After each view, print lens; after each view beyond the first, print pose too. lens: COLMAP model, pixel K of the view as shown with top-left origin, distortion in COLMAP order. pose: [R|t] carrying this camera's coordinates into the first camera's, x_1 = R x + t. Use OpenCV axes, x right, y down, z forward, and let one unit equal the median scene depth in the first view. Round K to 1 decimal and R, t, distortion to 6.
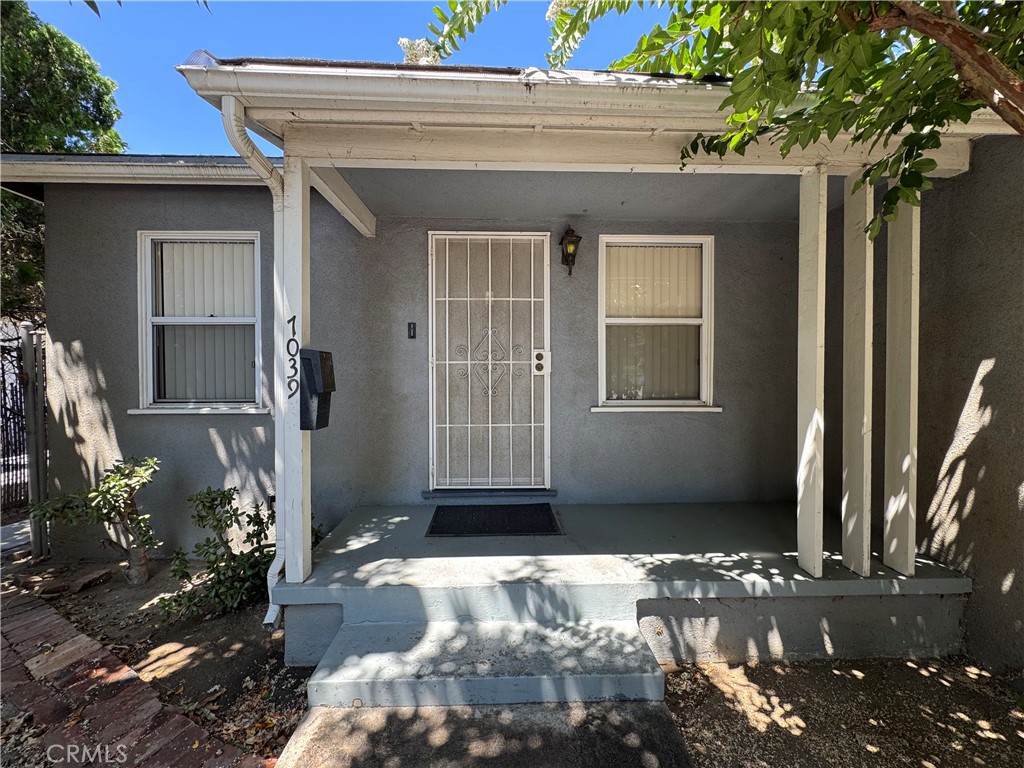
lens RADIAL K [[408.5, 0, 511.4], [0, 408.5, 380.7], [0, 0, 1]] dist [-0.001036, 0.000042]
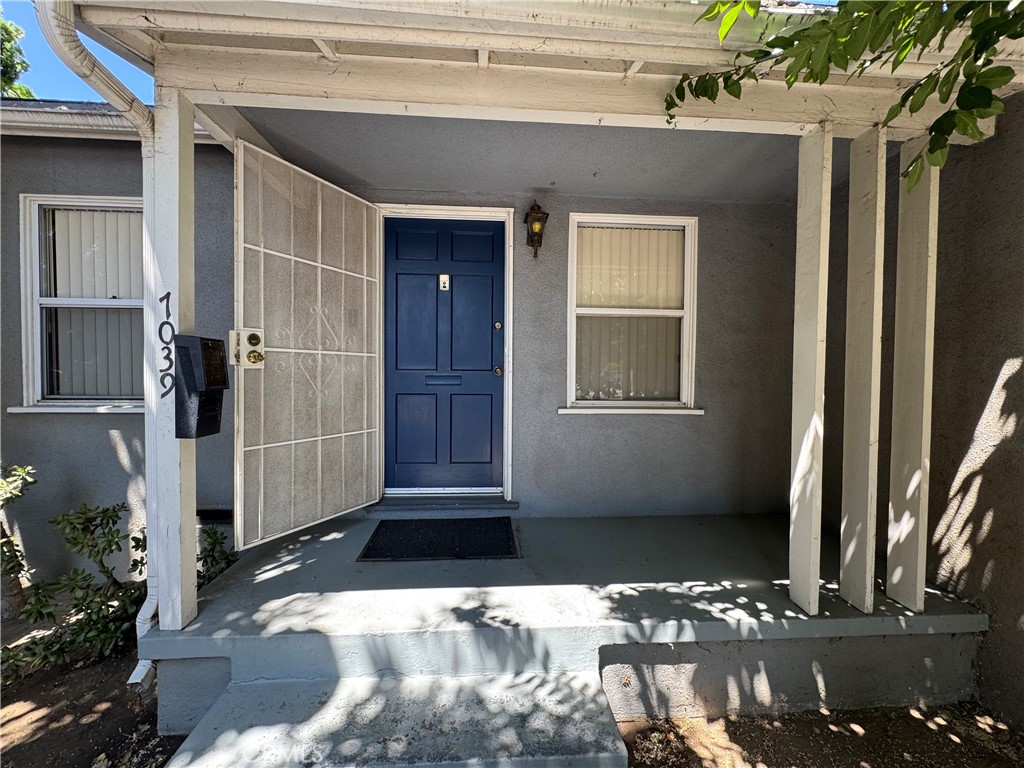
lens RADIAL K [[408.5, 0, 510.9], [0, 408.5, 381.3], [0, 0, 1]] dist [-0.001036, 0.000042]
pose [[0.999356, 0.009845, 0.034518, 0.090830], [-0.010197, 0.999897, 0.010052, -0.002526], [-0.034415, -0.010397, 0.999354, 0.178804]]
